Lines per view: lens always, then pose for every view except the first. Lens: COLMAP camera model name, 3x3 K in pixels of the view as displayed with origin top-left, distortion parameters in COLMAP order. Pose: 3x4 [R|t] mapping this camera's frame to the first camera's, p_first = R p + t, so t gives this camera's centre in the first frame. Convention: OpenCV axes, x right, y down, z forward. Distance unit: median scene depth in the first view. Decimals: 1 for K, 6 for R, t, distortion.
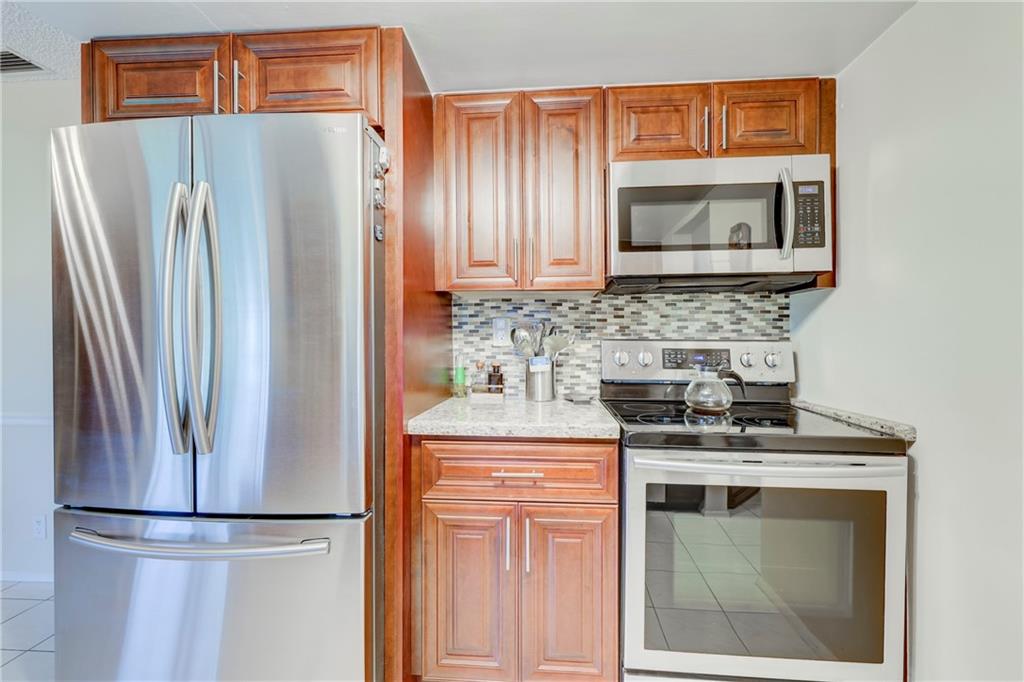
lens RADIAL K [[440.8, 0, 575.4], [0, 440.8, 340.9], [0, 0, 1]] dist [0.000418, -0.000083]
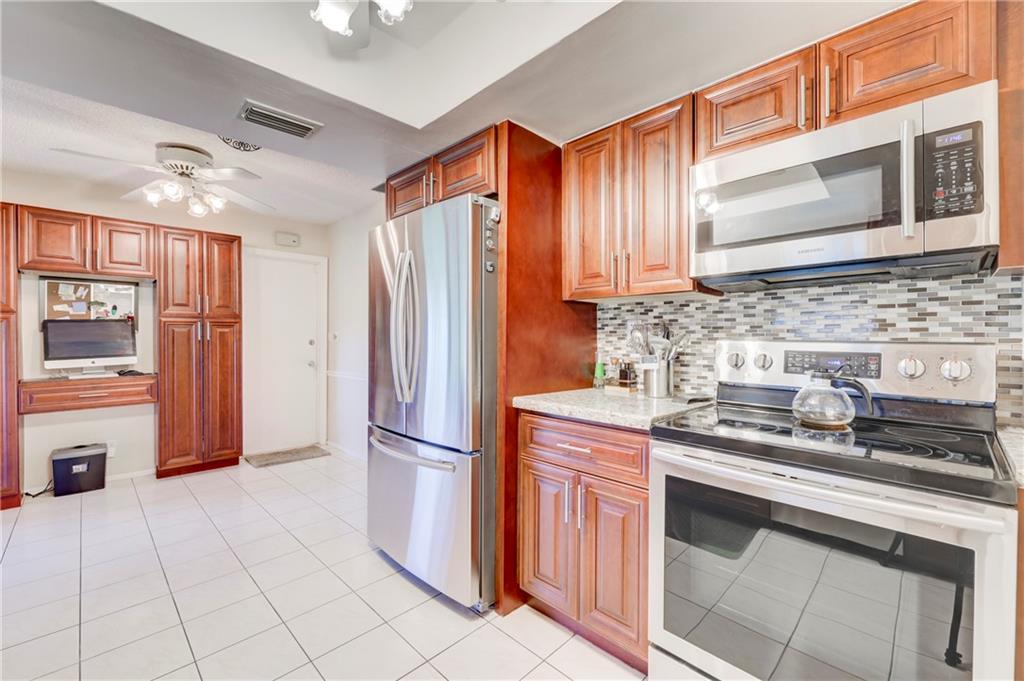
lens RADIAL K [[442.3, 0, 511.2], [0, 442.3, 338.6], [0, 0, 1]] dist [-0.000488, -0.000360]
pose [[0.745256, 0.004132, -0.666765, 0.347572], [-0.006830, 0.999976, -0.001437, -0.001729], [0.666743, 0.005625, 0.745266, -0.030449]]
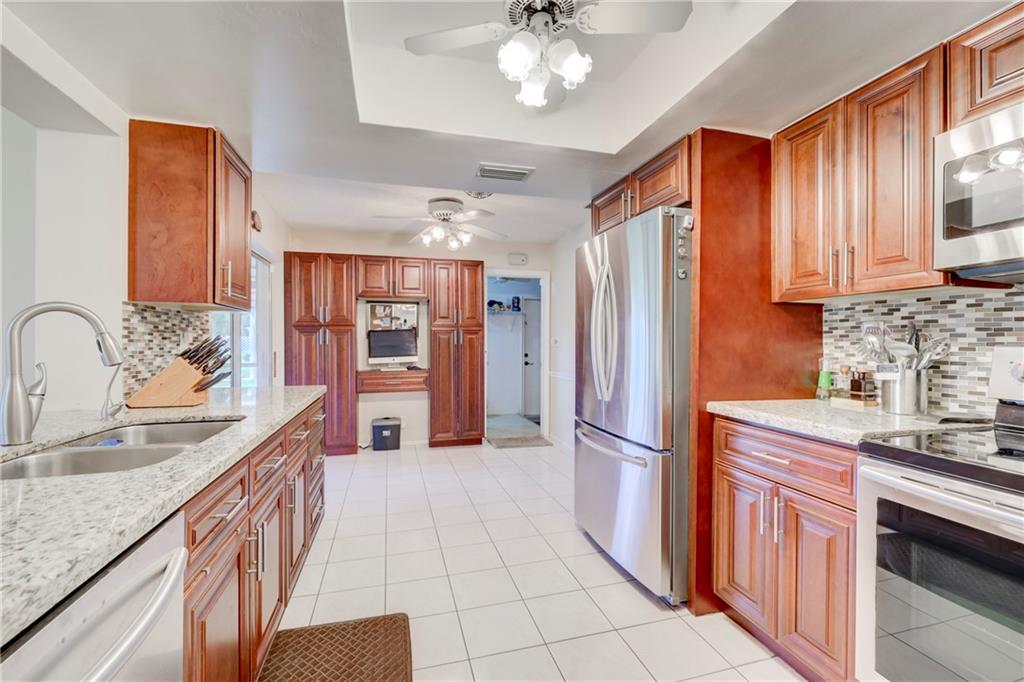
lens RADIAL K [[435.6, 0, 511.1], [0, 435.6, 343.8], [0, 0, 1]] dist [0.000628, -0.000208]
pose [[0.338746, 0.005472, -0.940862, 0.450932], [-0.008090, 0.999963, 0.002903, -0.001440], [0.940843, 0.006628, 0.338778, -0.036559]]
